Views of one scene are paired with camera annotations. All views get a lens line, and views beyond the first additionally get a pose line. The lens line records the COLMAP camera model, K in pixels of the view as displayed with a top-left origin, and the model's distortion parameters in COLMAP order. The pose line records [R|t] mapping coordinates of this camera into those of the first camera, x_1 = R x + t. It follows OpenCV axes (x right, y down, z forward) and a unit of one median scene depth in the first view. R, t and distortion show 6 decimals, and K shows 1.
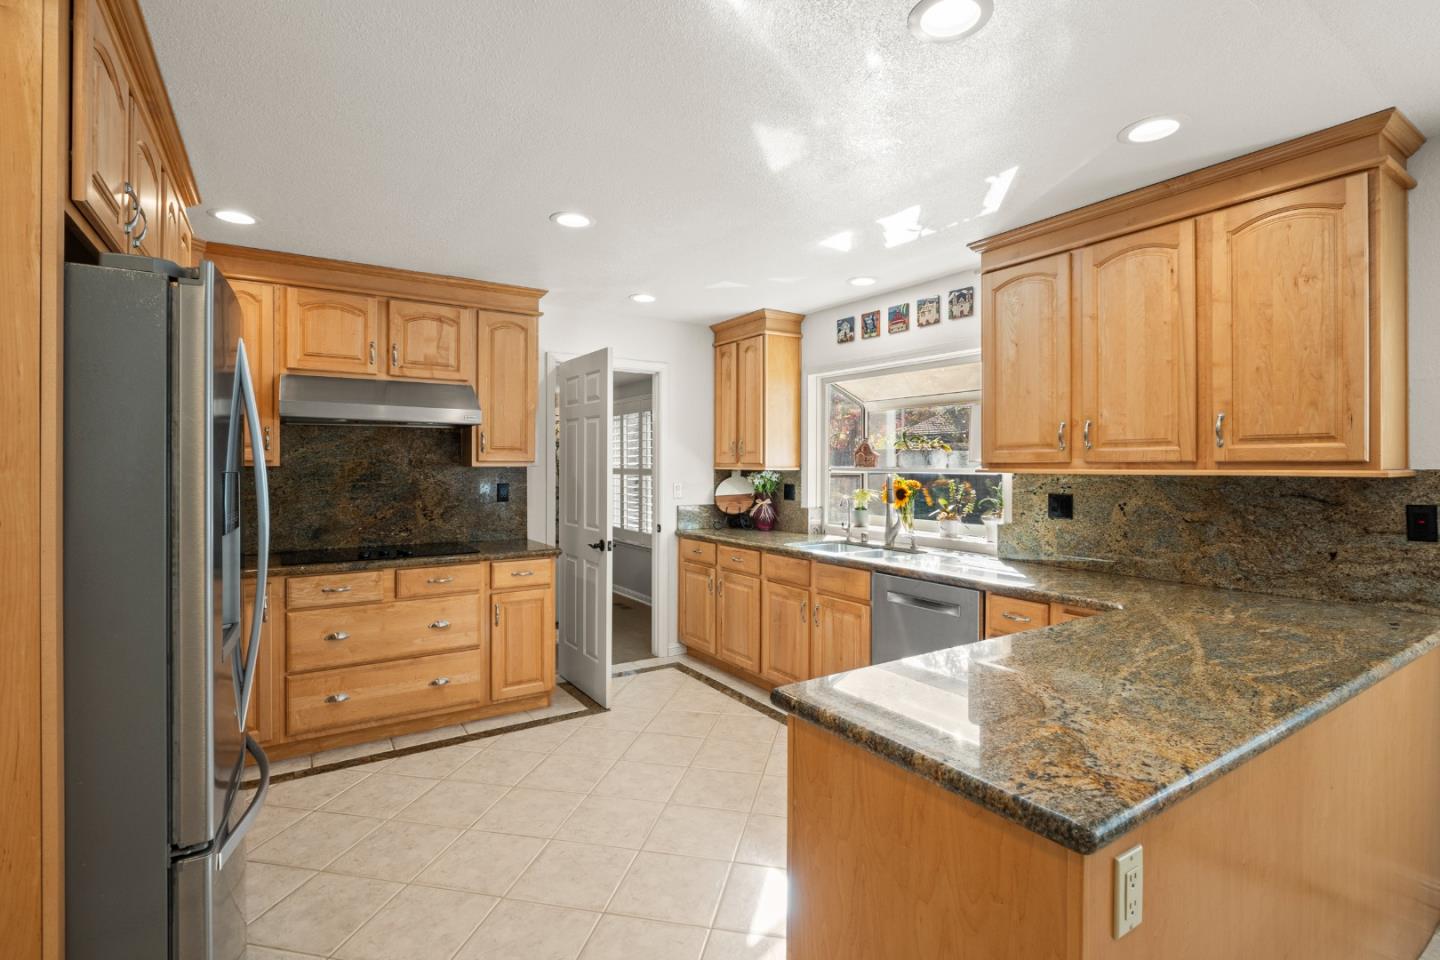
lens RADIAL K [[663.7, 0, 739.4], [0, 663.7, 467.0], [0, 0, 1]] dist [-0.011670, 0.001077]
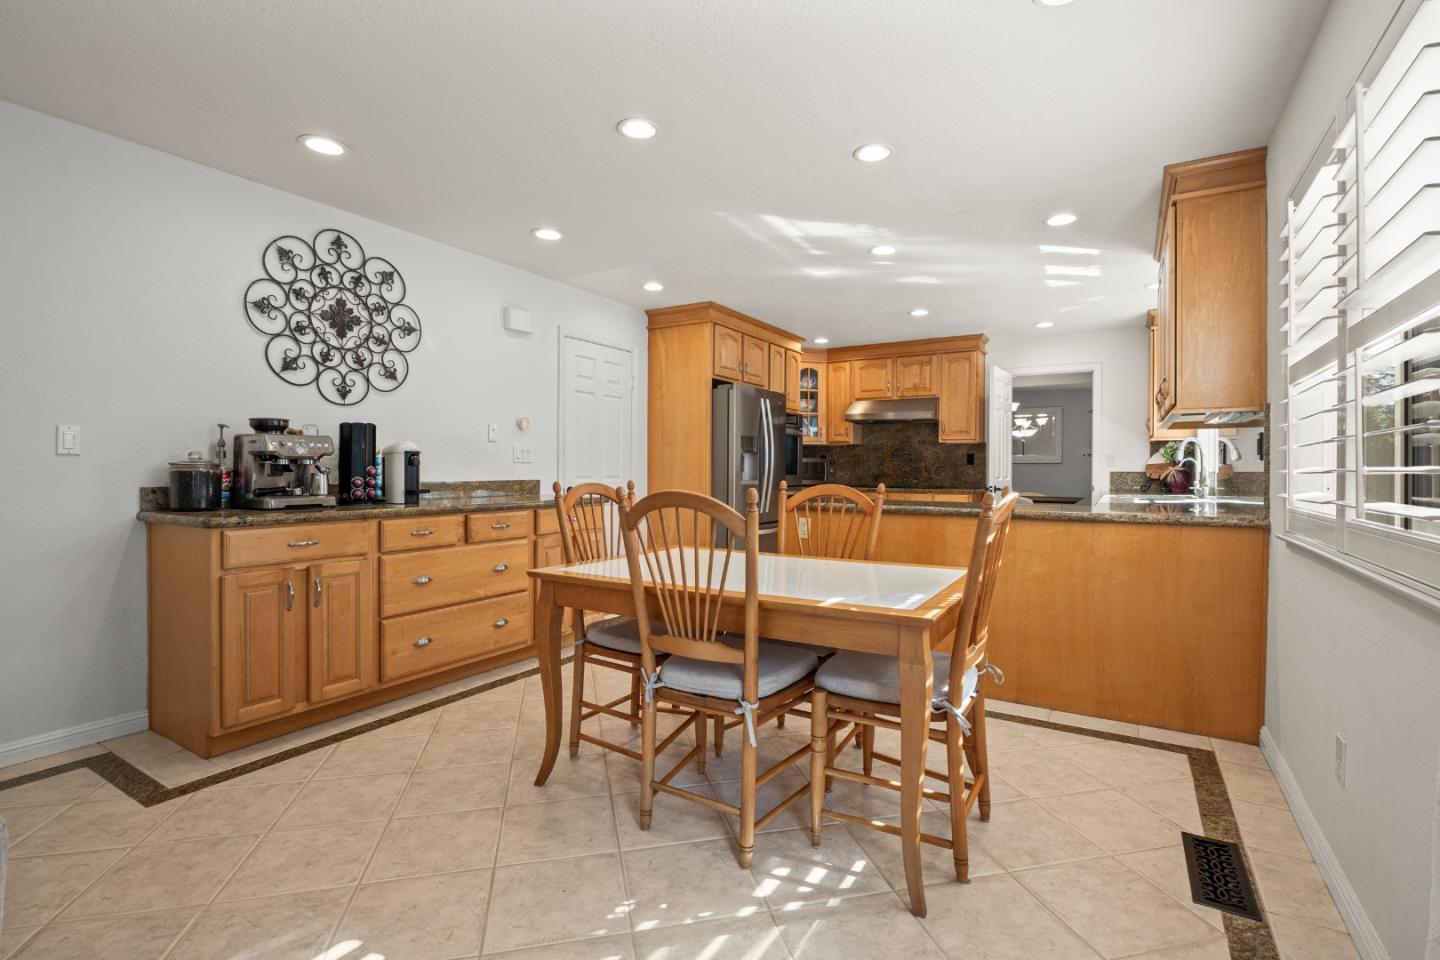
lens RADIAL K [[663.7, 0, 742.8], [0, 663.7, 489.2], [0, 0, 1]] dist [-0.011670, 0.001077]
pose [[0.452606, 0.026361, -0.891321, 1.057617], [-0.002600, 0.999598, 0.028243, 0.084200], [0.891707, -0.010466, 0.452493, -0.309753]]
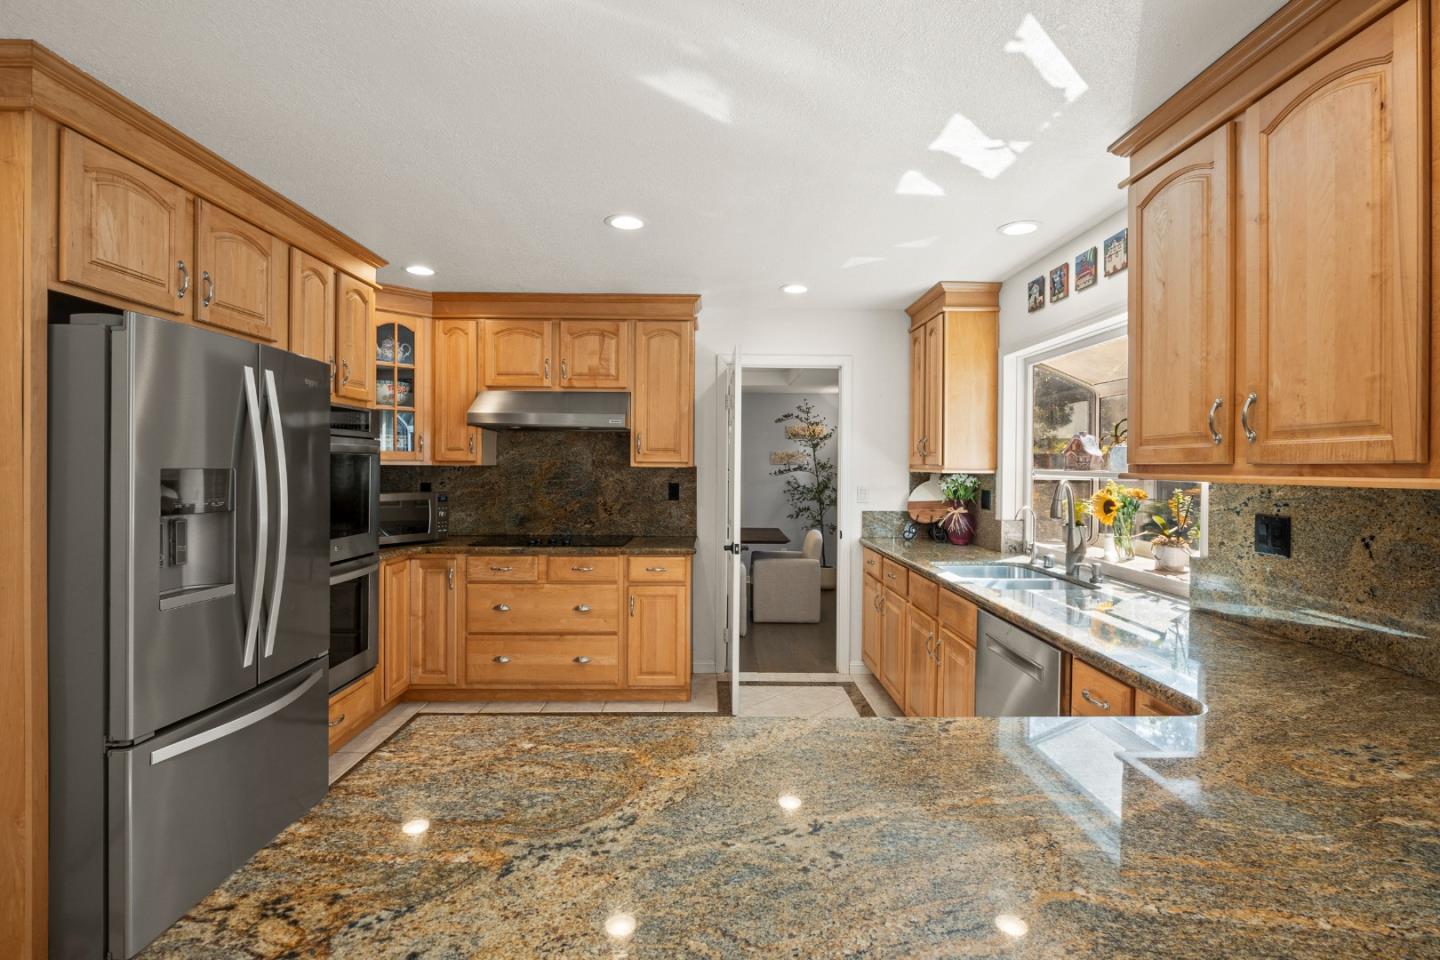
lens RADIAL K [[663.7, 0, 721.5], [0, 663.7, 471.5], [0, 0, 1]] dist [-0.011670, 0.001077]
pose [[0.845375, 0.009008, -0.534098, 0.334299], [-0.006742, 0.999958, 0.006194, -0.000691], [0.534131, -0.001636, 0.845400, 0.181263]]
